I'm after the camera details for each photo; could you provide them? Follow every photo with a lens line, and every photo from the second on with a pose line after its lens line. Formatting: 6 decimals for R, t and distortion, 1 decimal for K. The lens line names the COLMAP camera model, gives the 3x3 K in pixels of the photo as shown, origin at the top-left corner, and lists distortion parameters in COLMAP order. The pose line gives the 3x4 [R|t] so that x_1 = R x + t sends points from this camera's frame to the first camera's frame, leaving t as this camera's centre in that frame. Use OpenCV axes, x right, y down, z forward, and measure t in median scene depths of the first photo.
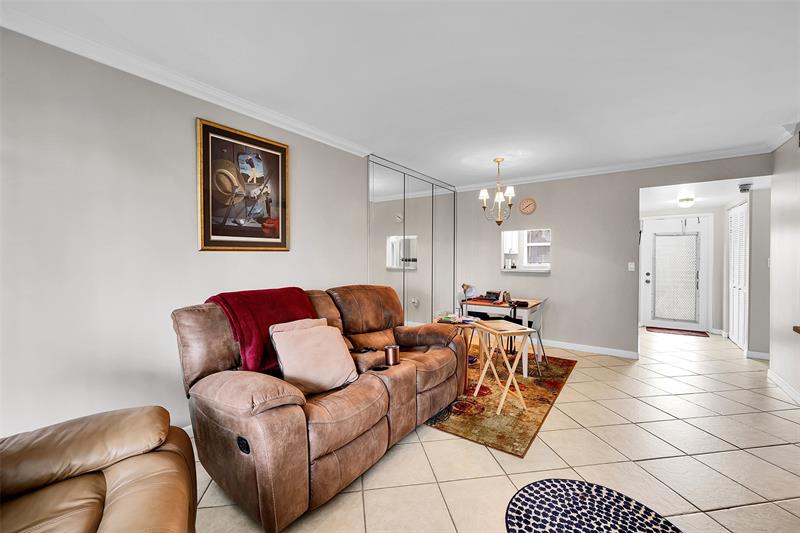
lens RADIAL K [[333.7, 0, 399.7], [0, 333.7, 262.7], [0, 0, 1]] dist [0.001182, -0.000500]
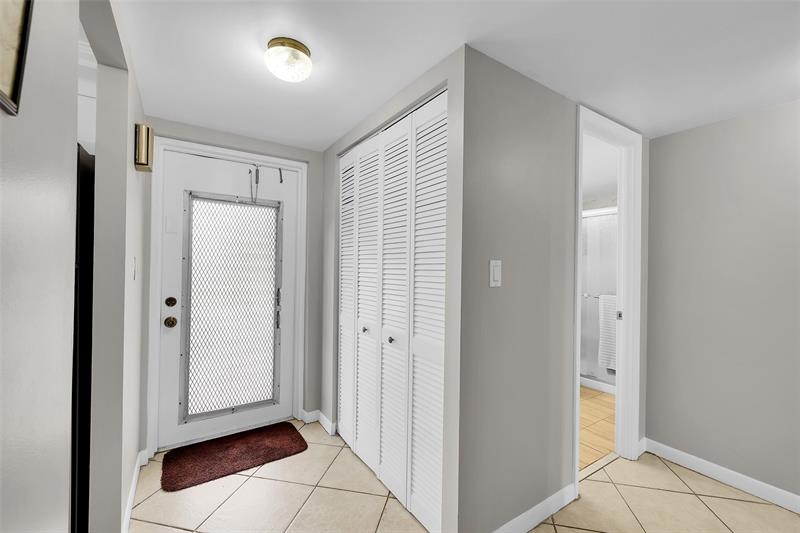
lens RADIAL K [[333.7, 0, 398.4], [0, 333.7, 267.4], [0, 0, 1]] dist [0.001182, -0.000500]
pose [[0.361181, 0.006218, 0.932475, 0.525744], [-0.007522, 0.999965, -0.003755, -0.002194], [-0.932465, -0.005658, 0.361215, 0.679409]]
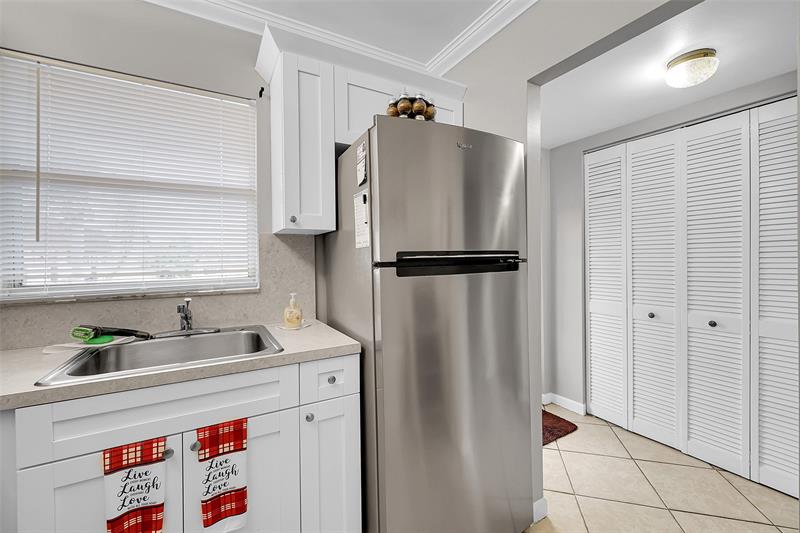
lens RADIAL K [[338.9, 0, 401.1], [0, 338.9, 260.0], [0, 0, 1]] dist [-0.000758, -0.000111]
pose [[0.409814, -0.007619, 0.912137, 0.377165], [0.011194, 0.999932, 0.003324, -0.004598], [-0.912101, 0.008848, 0.409871, 0.939971]]
